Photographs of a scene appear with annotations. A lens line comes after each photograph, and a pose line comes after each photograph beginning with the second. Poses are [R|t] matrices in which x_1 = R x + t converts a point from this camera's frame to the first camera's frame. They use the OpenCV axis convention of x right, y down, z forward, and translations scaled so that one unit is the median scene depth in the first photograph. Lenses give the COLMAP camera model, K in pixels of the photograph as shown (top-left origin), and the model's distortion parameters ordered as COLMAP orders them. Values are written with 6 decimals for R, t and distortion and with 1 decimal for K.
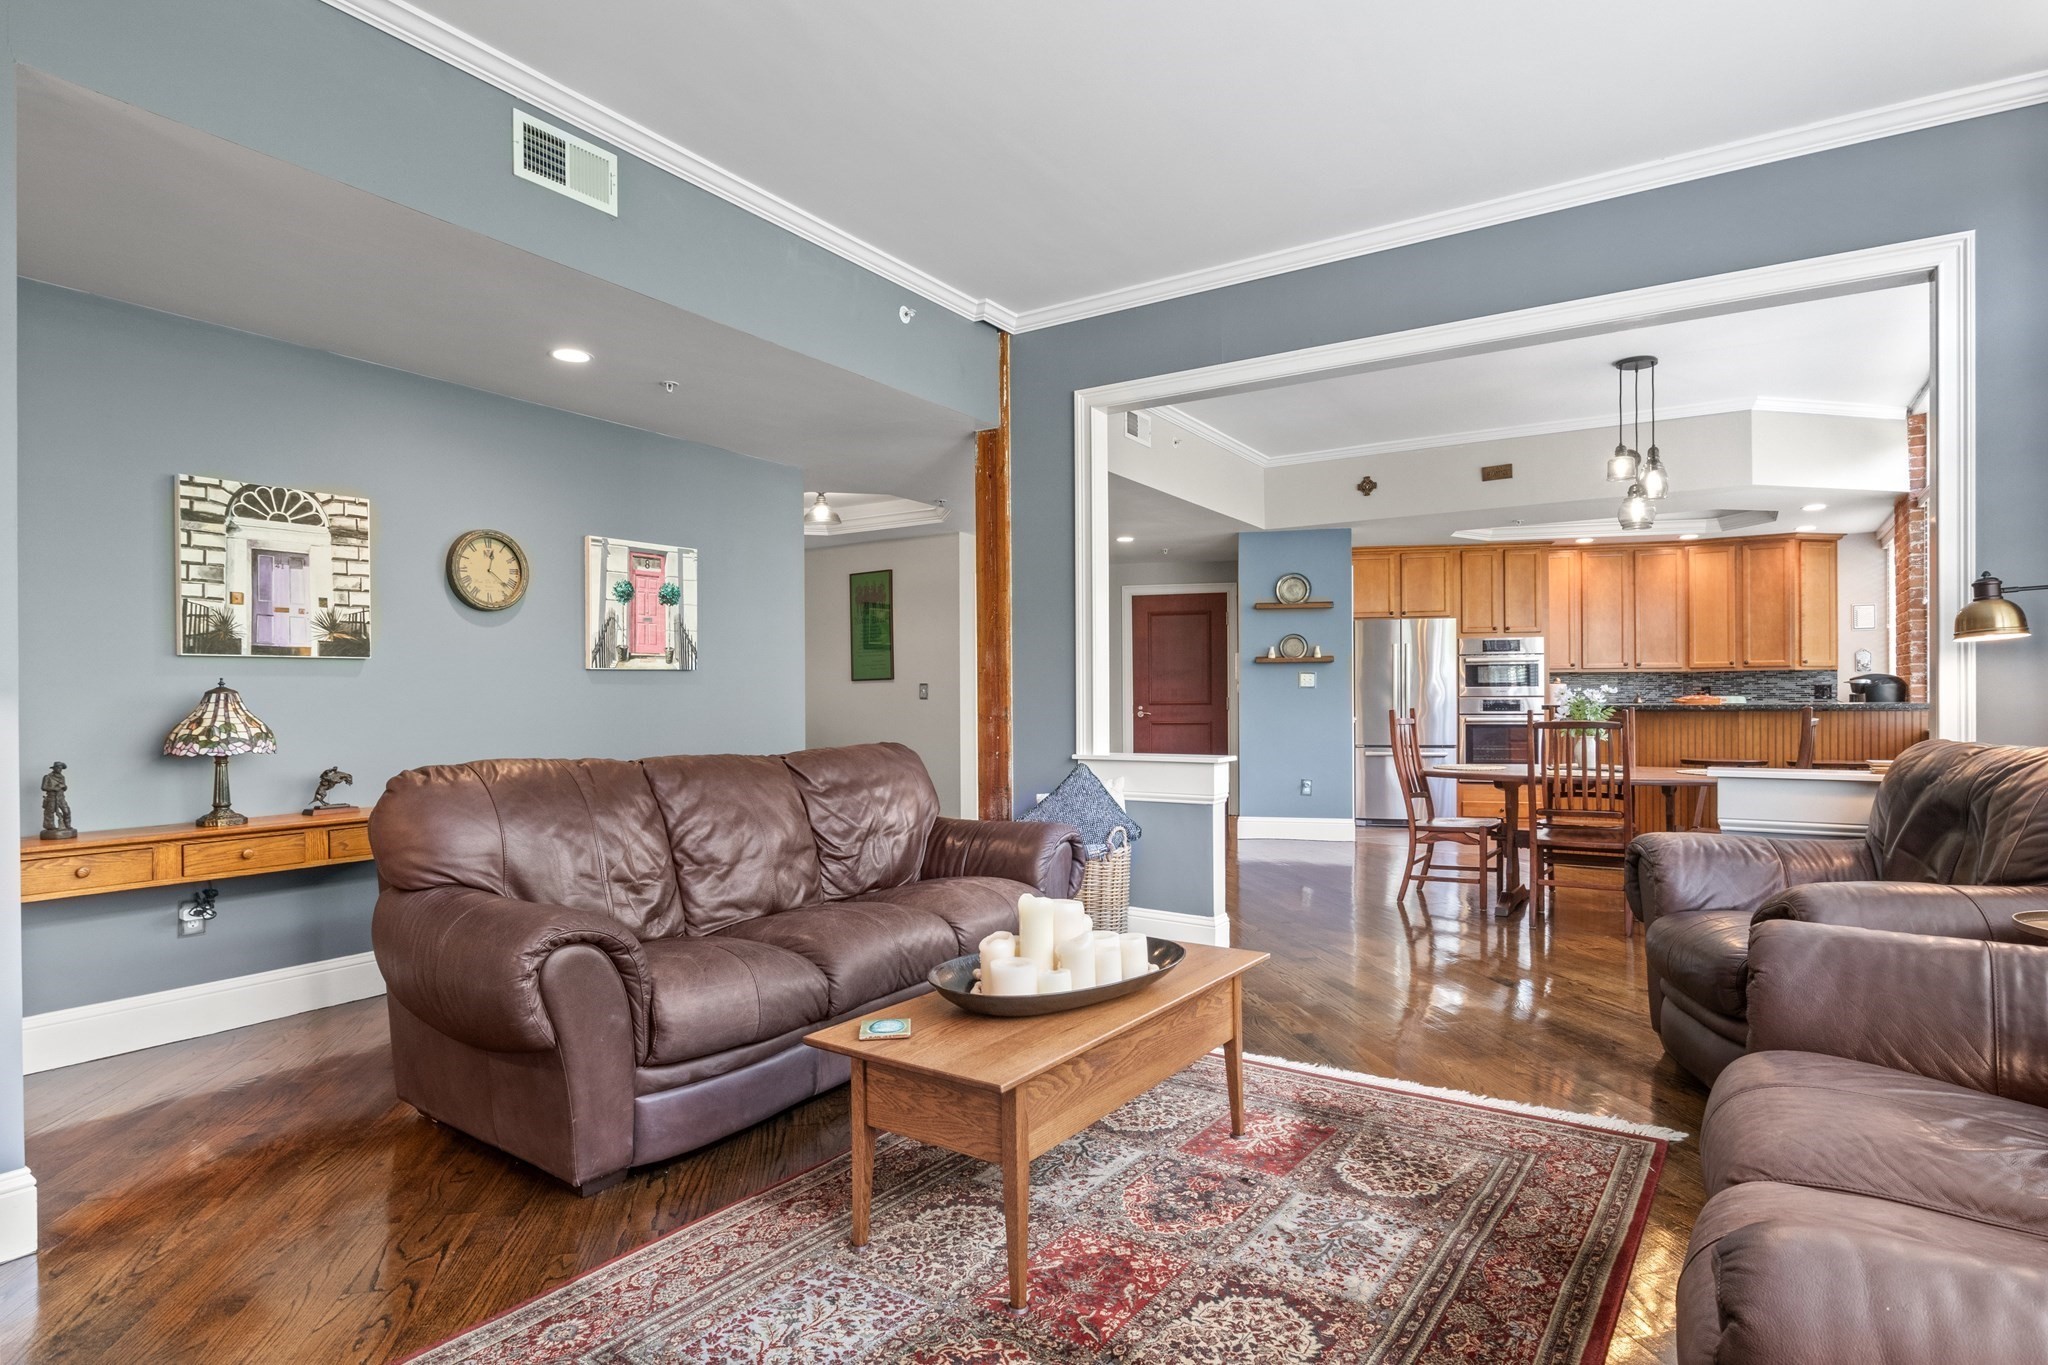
lens RADIAL K [[1080.9, 0, 1029.6], [0, 1080.9, 700.5], [0, 0, 1]] dist [-0.005553, -0.000412]
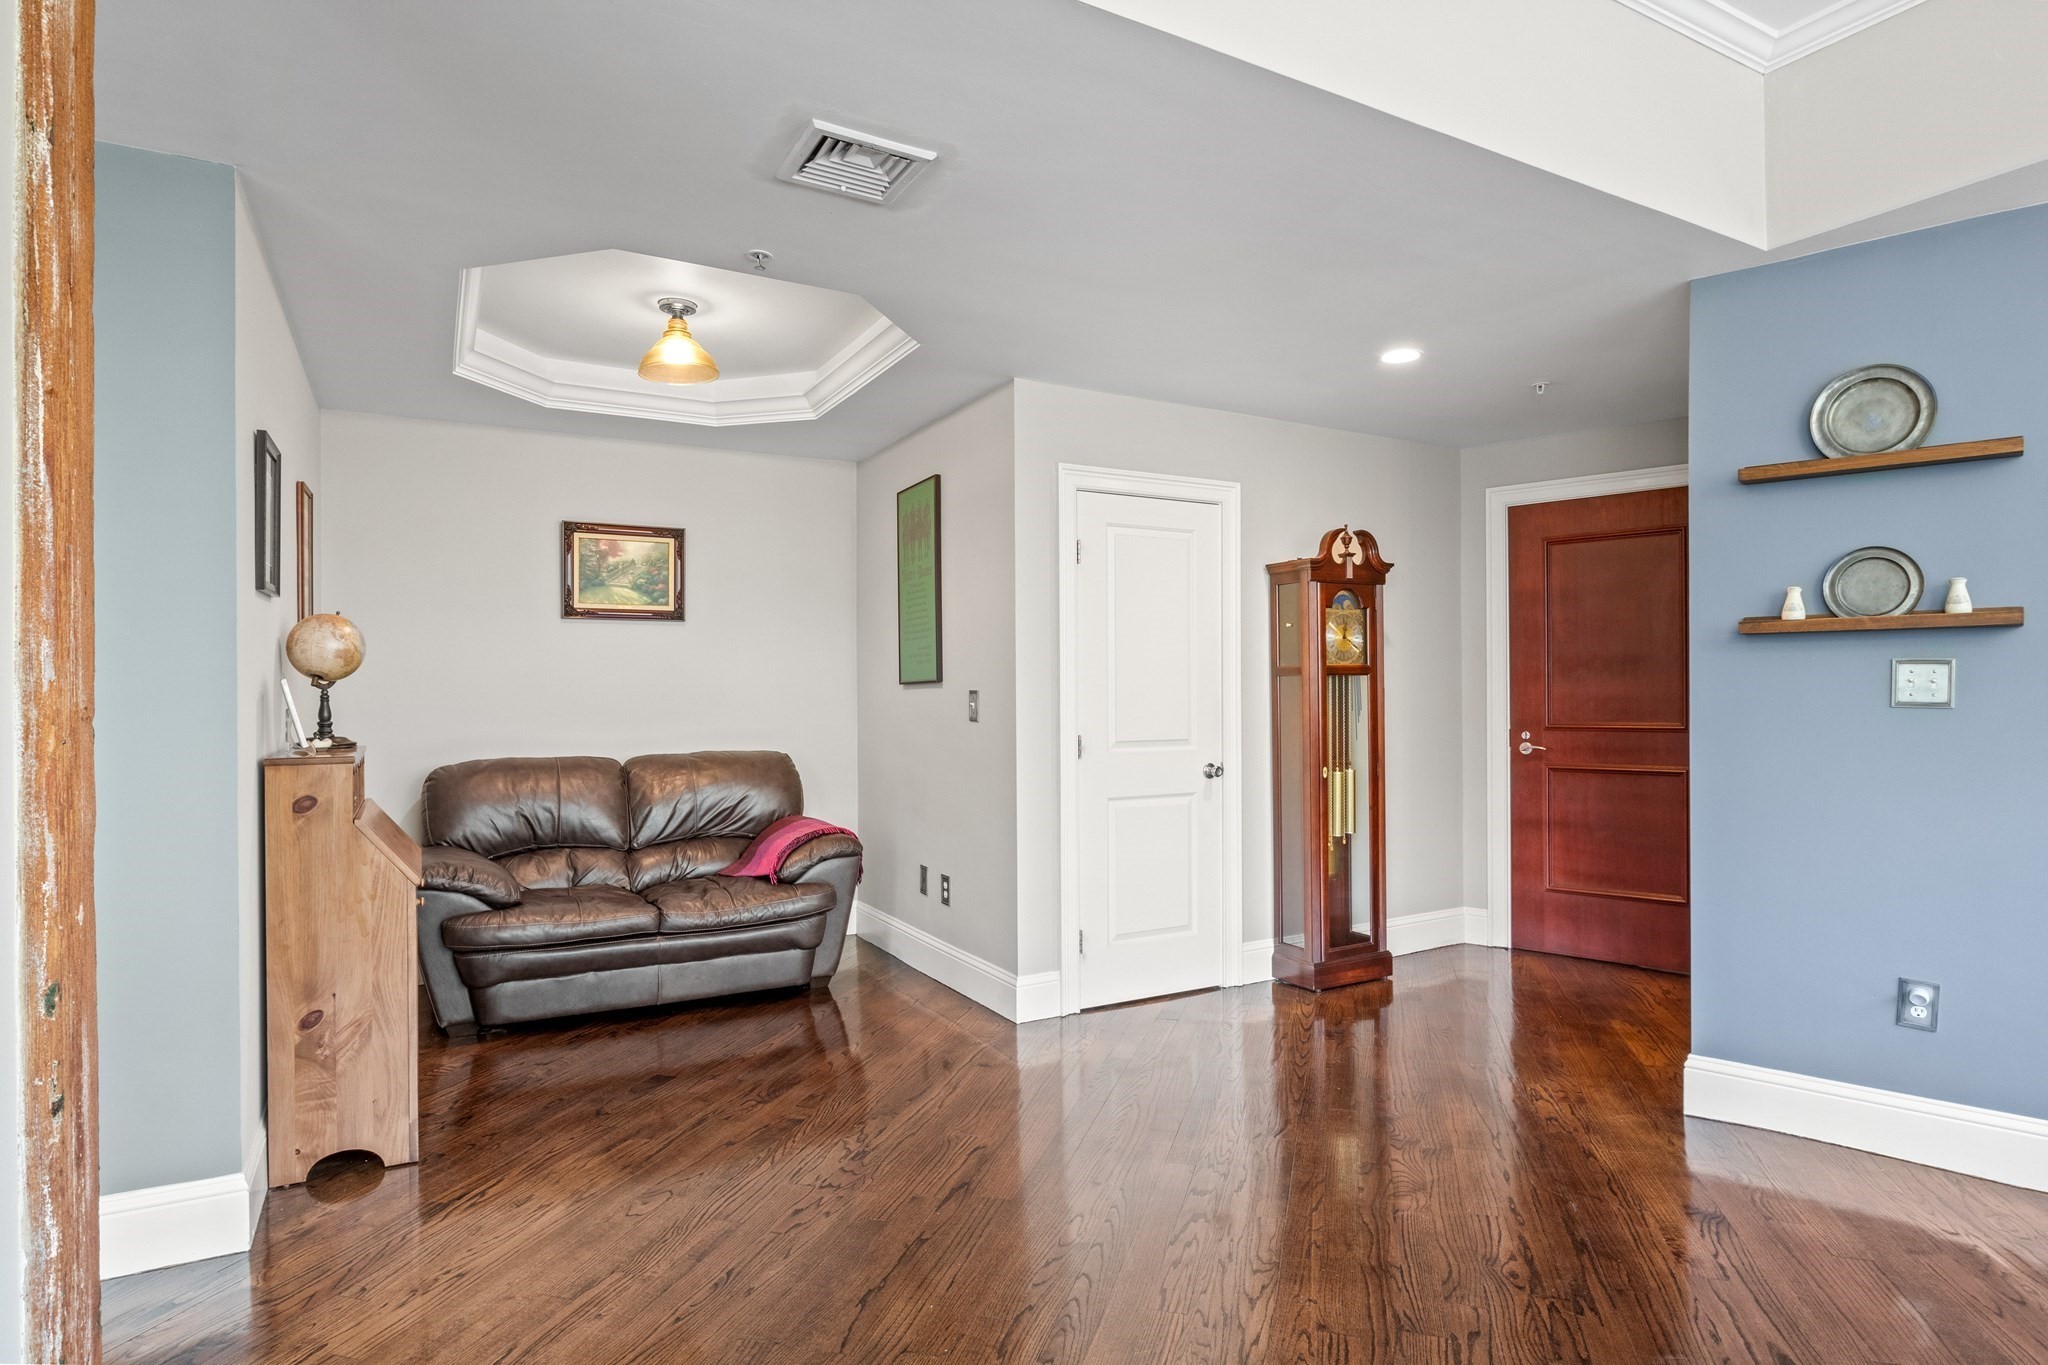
lens RADIAL K [[1096.1, 0, 1024.5], [0, 1096.1, 694.2], [0, 0, 1]] dist [-0.010564, -0.000354]
pose [[0.878458, 0.002848, -0.477811, 0.274992], [-0.001957, 0.999995, 0.002362, -0.024872], [0.477816, -0.001140, 0.878459, 0.905733]]
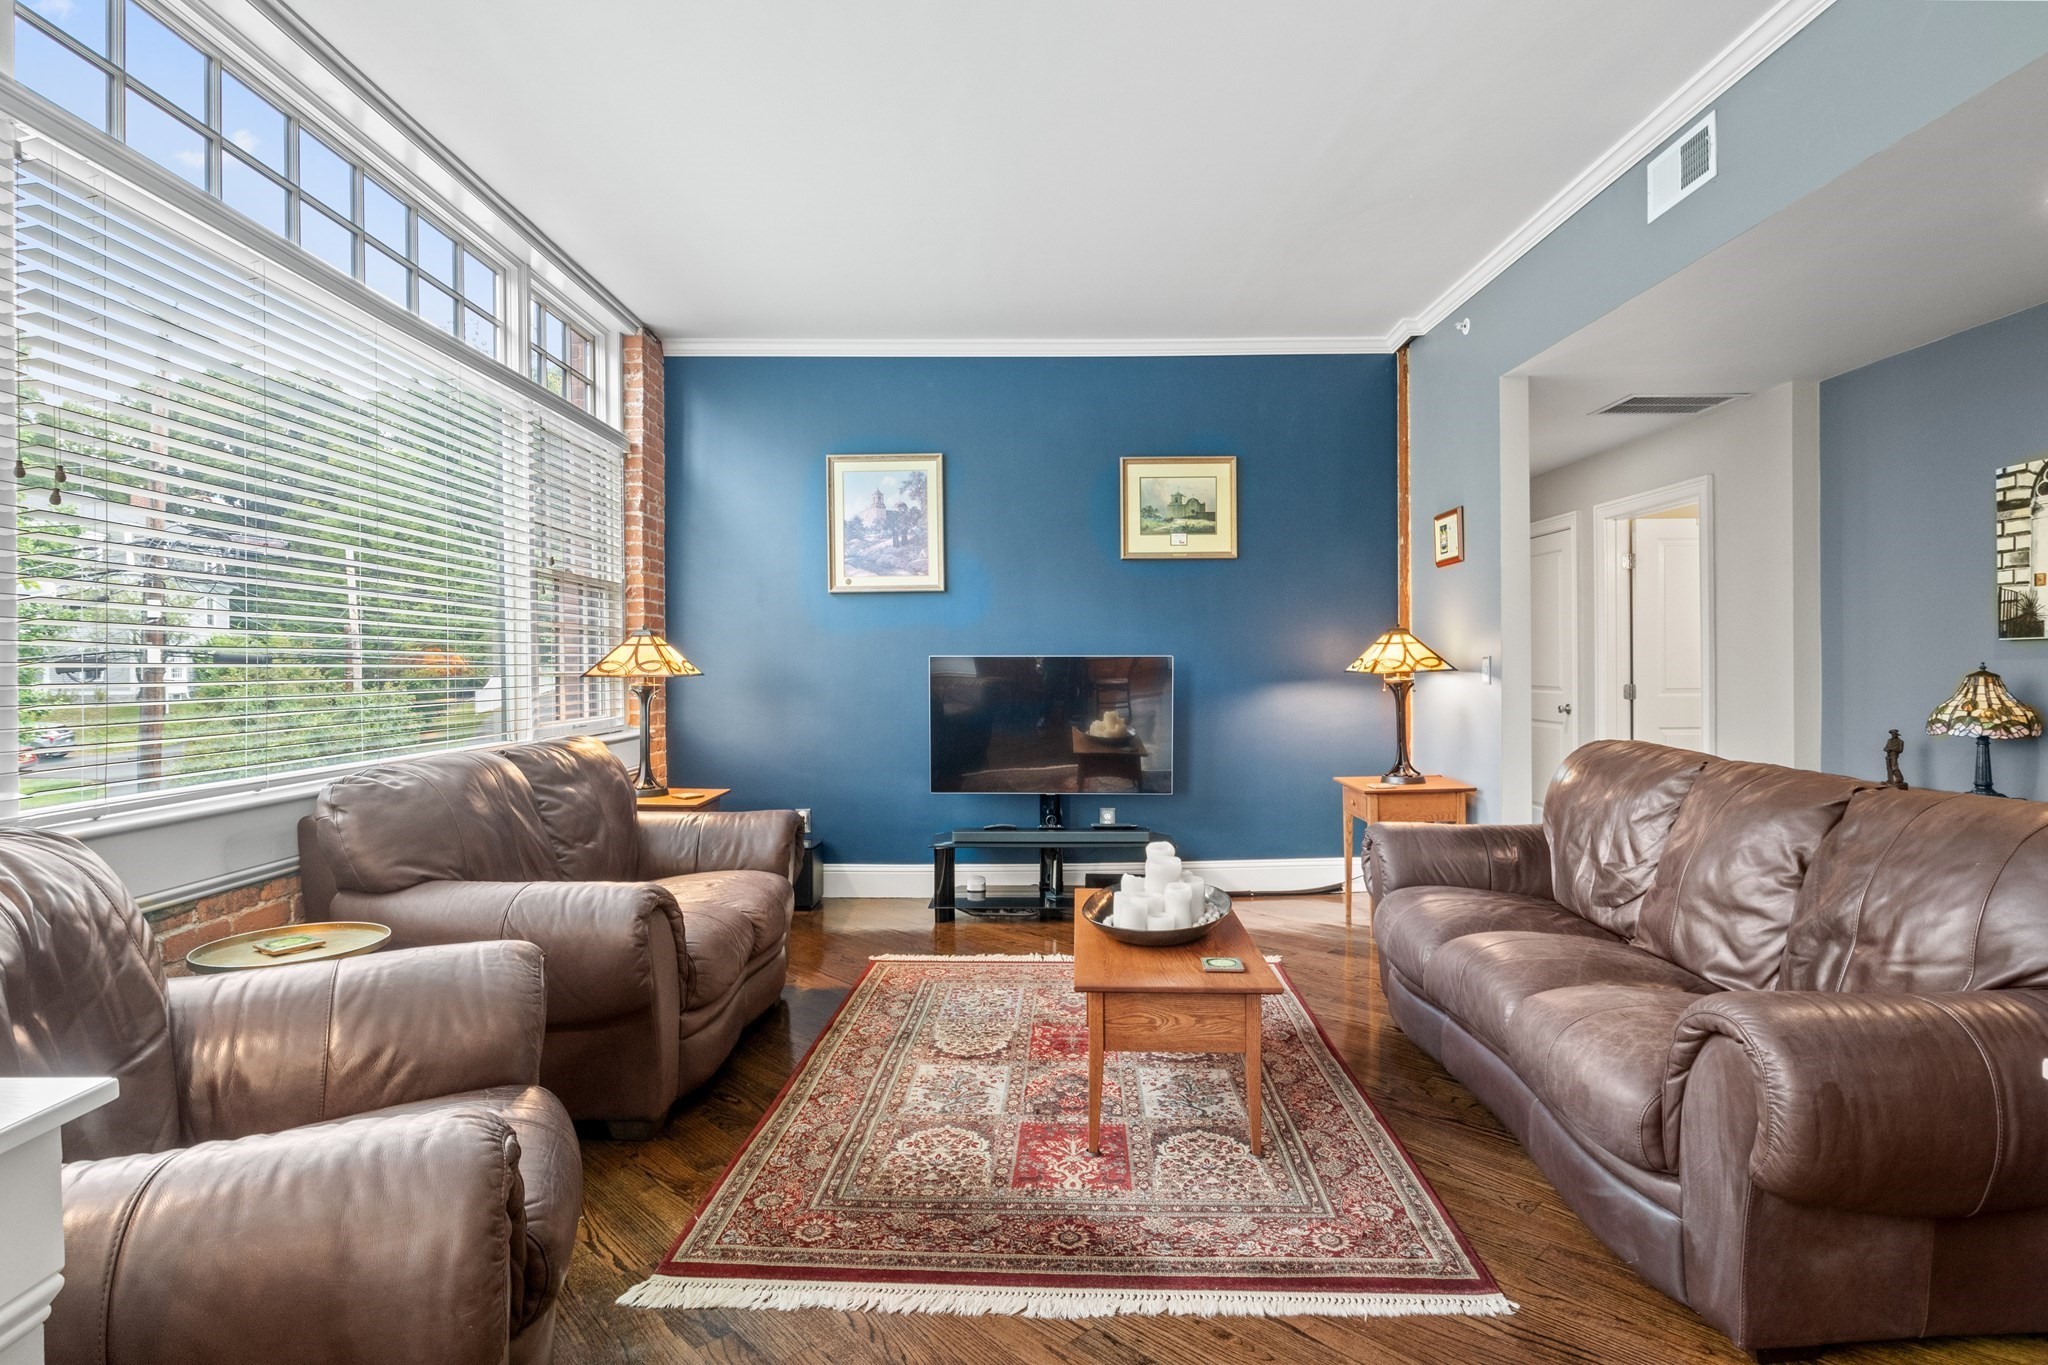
lens RADIAL K [[1073.8, 0, 1024.4], [0, 1073.8, 669.7], [0, 0, 1]] dist [-0.007608, 0.000051]
pose [[-0.839018, 0.016903, -0.543841, 0.397792], [0.013615, 0.999857, 0.010071, -0.025023], [0.543933, 0.001045, -0.839128, 0.922071]]
